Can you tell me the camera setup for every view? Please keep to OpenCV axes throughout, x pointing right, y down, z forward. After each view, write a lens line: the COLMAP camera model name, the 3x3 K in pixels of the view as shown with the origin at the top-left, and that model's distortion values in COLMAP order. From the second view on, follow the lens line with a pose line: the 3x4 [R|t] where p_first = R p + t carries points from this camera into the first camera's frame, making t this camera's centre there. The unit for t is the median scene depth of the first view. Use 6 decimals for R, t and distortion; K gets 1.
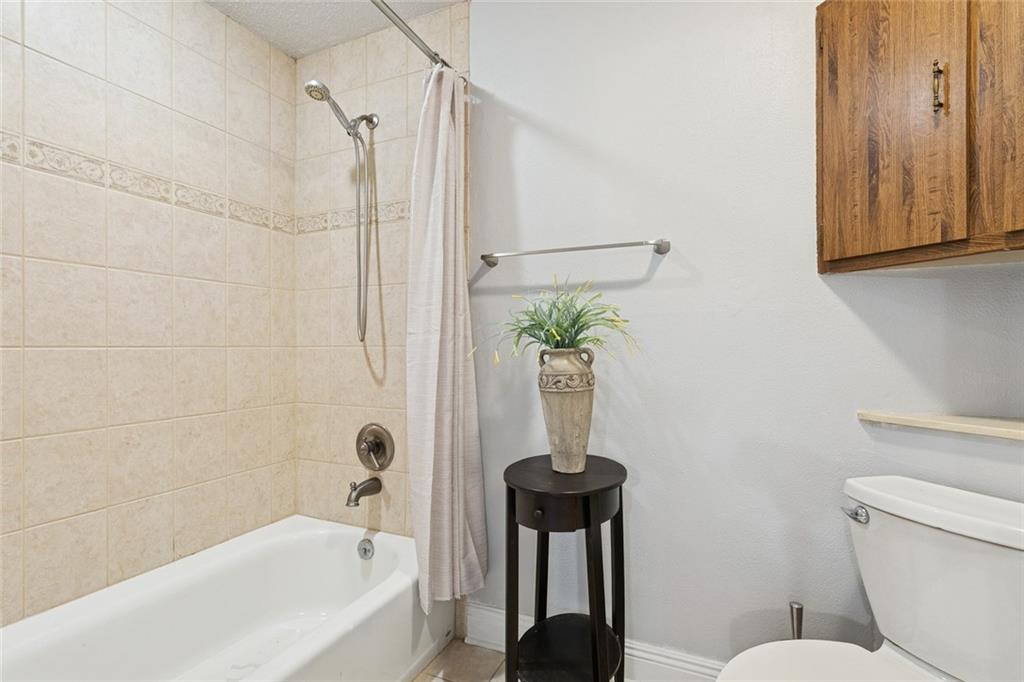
lens RADIAL K [[488.6, 0, 504.5], [0, 488.6, 338.8], [0, 0, 1]] dist [0.001897, 0.000510]
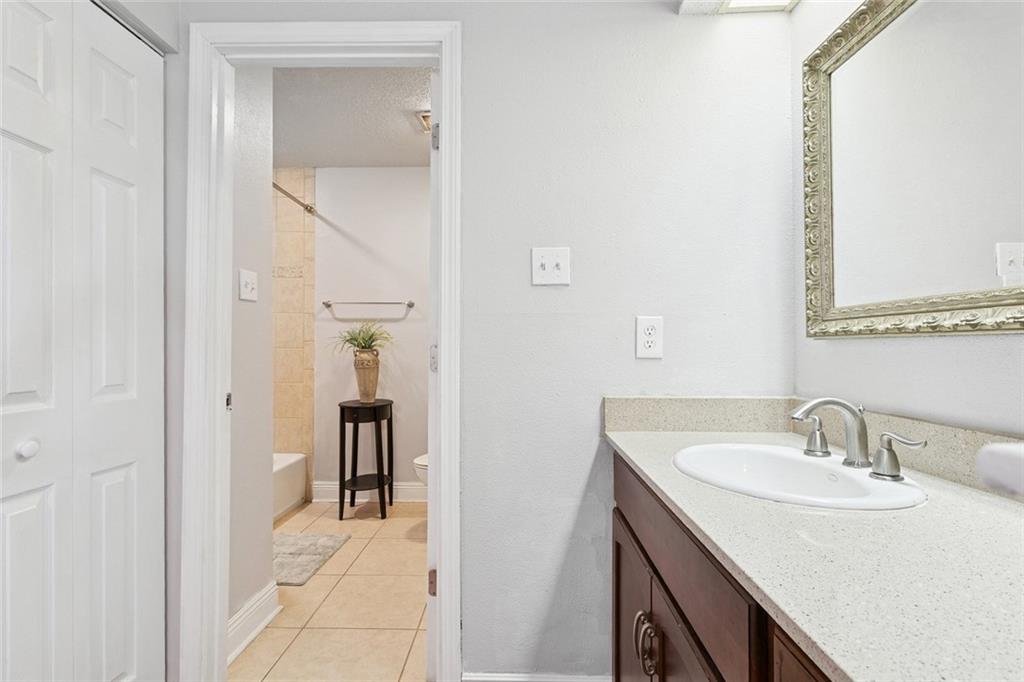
lens RADIAL K [[488.6, 0, 506.2], [0, 488.6, 338.5], [0, 0, 1]] dist [0.001897, 0.000510]
pose [[0.920410, 0.006819, 0.390895, -0.165706], [-0.001685, 0.999908, -0.013475, -0.000268], [-0.390951, 0.011744, 0.920337, -1.342796]]
